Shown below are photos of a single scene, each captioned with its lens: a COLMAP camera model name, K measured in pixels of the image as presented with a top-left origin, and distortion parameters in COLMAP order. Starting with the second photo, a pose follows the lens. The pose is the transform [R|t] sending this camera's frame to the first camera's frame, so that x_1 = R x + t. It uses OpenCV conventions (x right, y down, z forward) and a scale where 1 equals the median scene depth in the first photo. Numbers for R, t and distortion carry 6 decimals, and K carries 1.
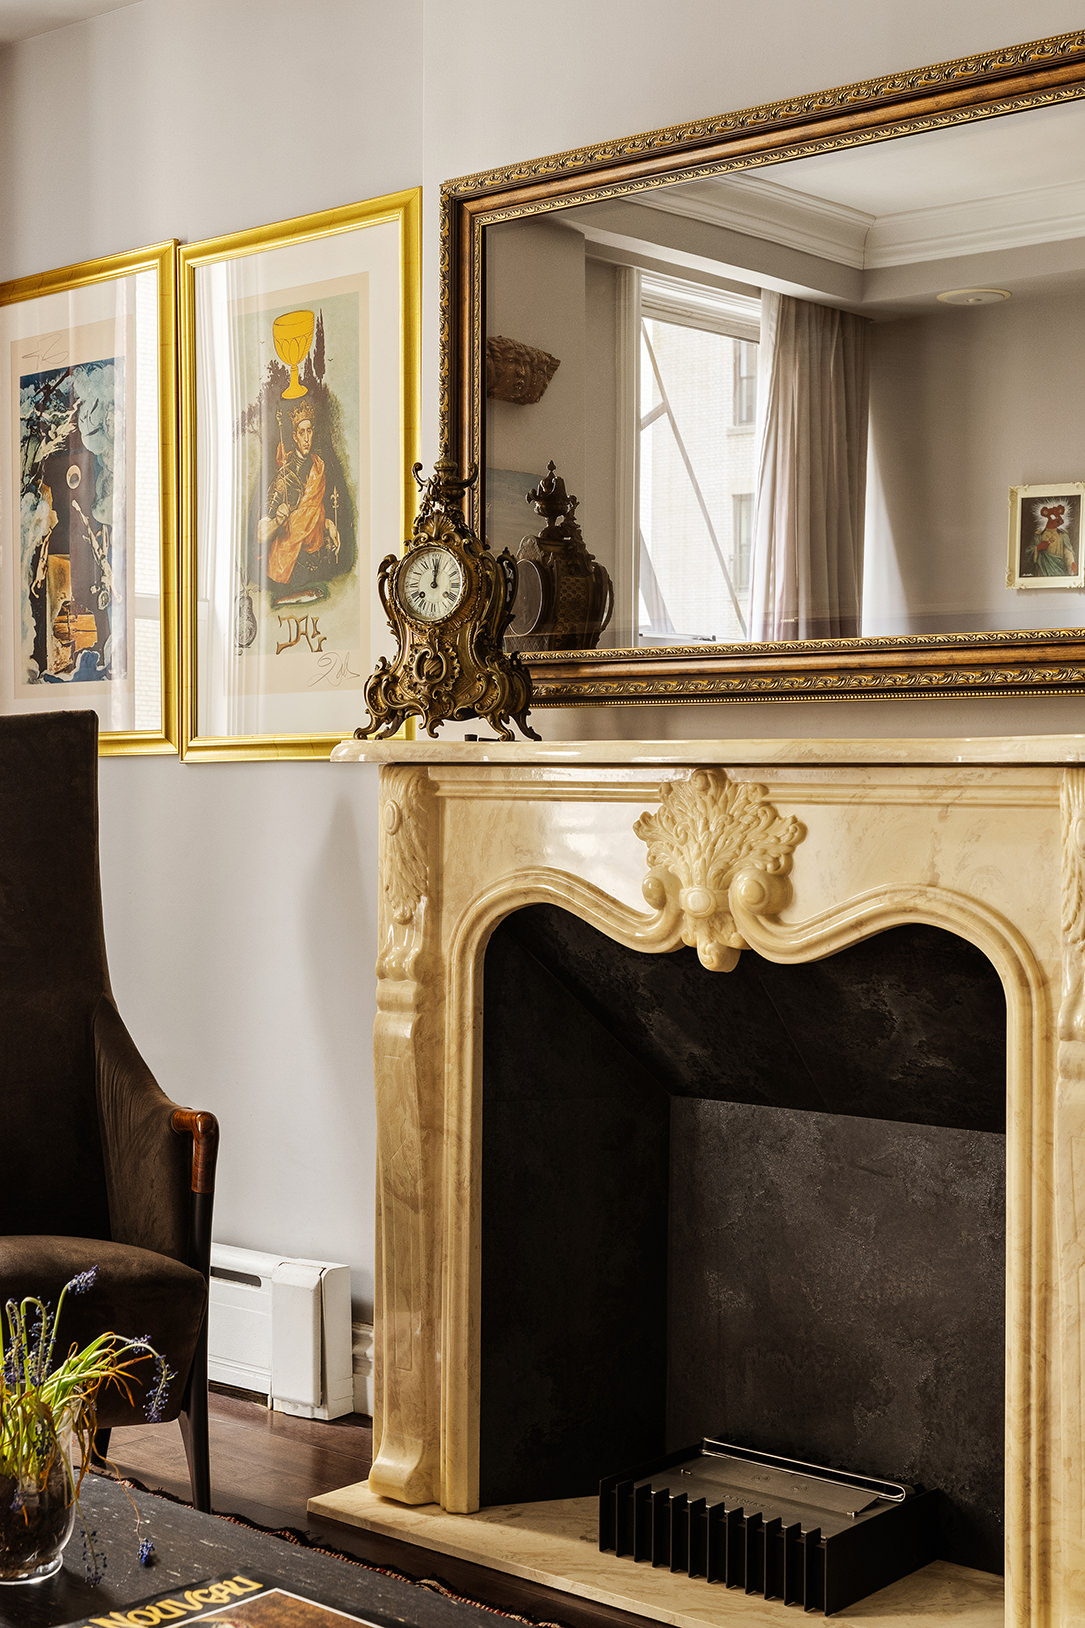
lens RADIAL K [[2280.3, 0, 542.5], [0, 2280.3, 814.0], [0, 0, 1]] dist [-0.003920, -0.009287]
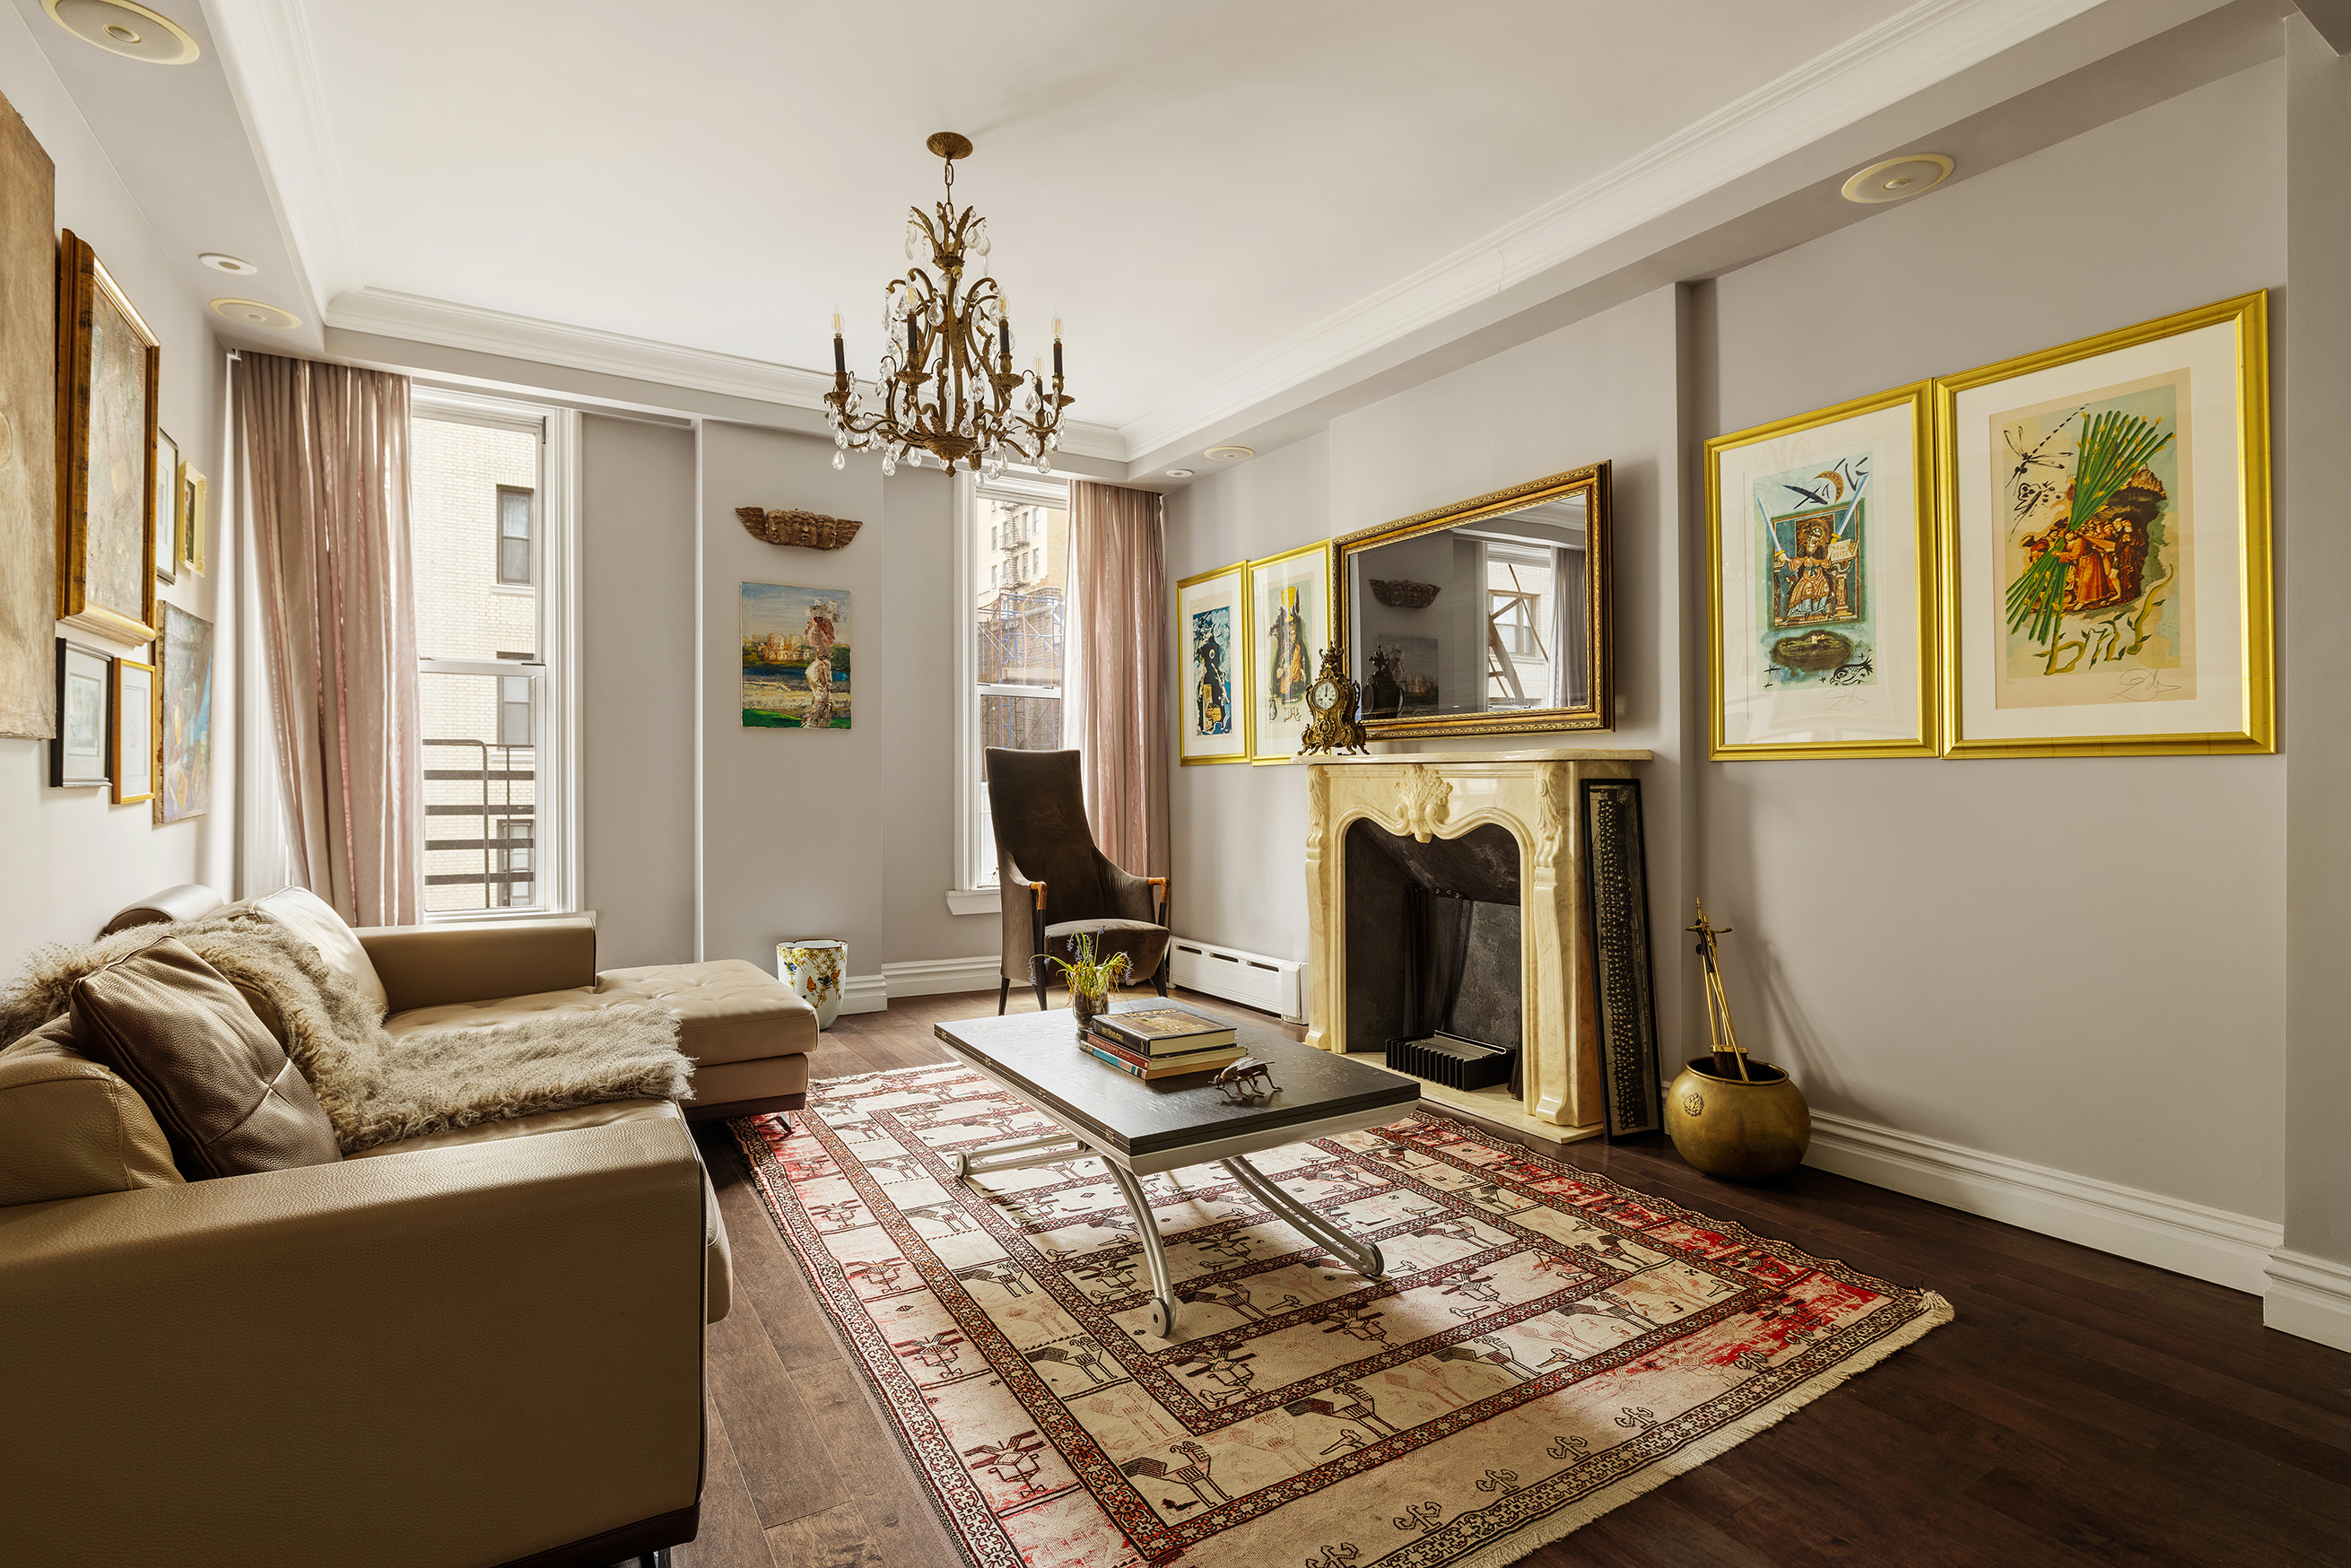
lens RADIAL K [[1124.8, 0, 1175.5], [0, 1124.8, 784.0], [0, 0, 1]] dist [0.000626, 0.000043]
pose [[0.954830, -0.008464, -0.297033, 0.168521], [0.006065, 0.999941, -0.008999, 0.010848], [0.297091, 0.006791, 0.954825, -0.276696]]
